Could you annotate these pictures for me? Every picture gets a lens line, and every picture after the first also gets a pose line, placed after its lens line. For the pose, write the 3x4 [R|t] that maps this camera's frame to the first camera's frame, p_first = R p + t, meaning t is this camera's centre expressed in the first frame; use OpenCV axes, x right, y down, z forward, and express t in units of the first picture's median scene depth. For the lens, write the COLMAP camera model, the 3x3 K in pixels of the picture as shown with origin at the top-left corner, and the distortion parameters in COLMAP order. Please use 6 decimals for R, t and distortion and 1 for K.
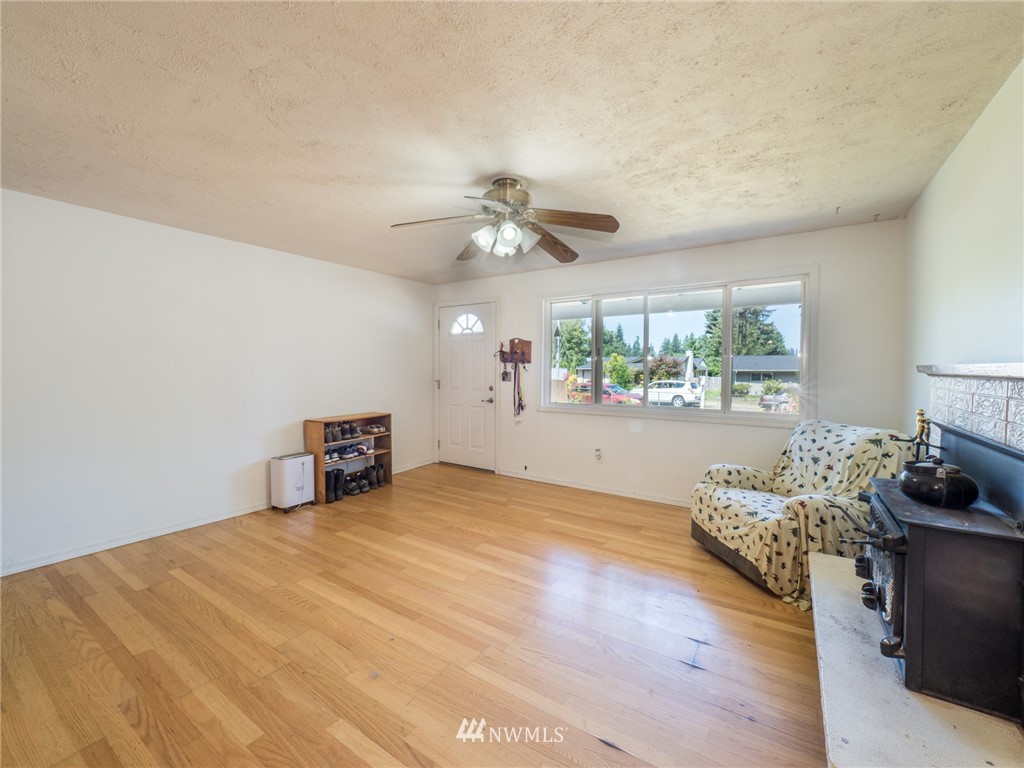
lens RADIAL K [[416.1, 0, 512.2], [0, 416.1, 382.3], [0, 0, 1]] dist [0.000996, 0.000804]
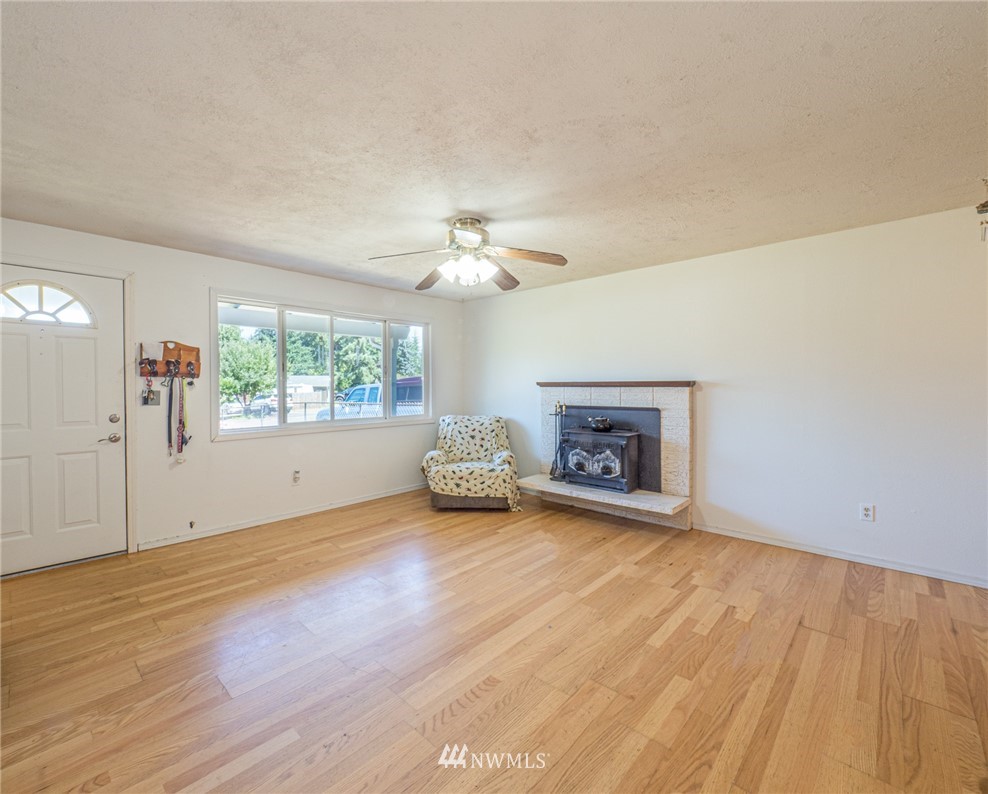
lens RADIAL K [[388.0, 0, 492.7], [0, 388.0, 390.9], [0, 0, 1]] dist [0.000192, -0.000606]
pose [[0.228206, -0.019927, 0.973409, -0.639042], [0.038630, 0.999189, 0.011398, -0.014433], [-0.972846, 0.035002, 0.228791, 0.431700]]
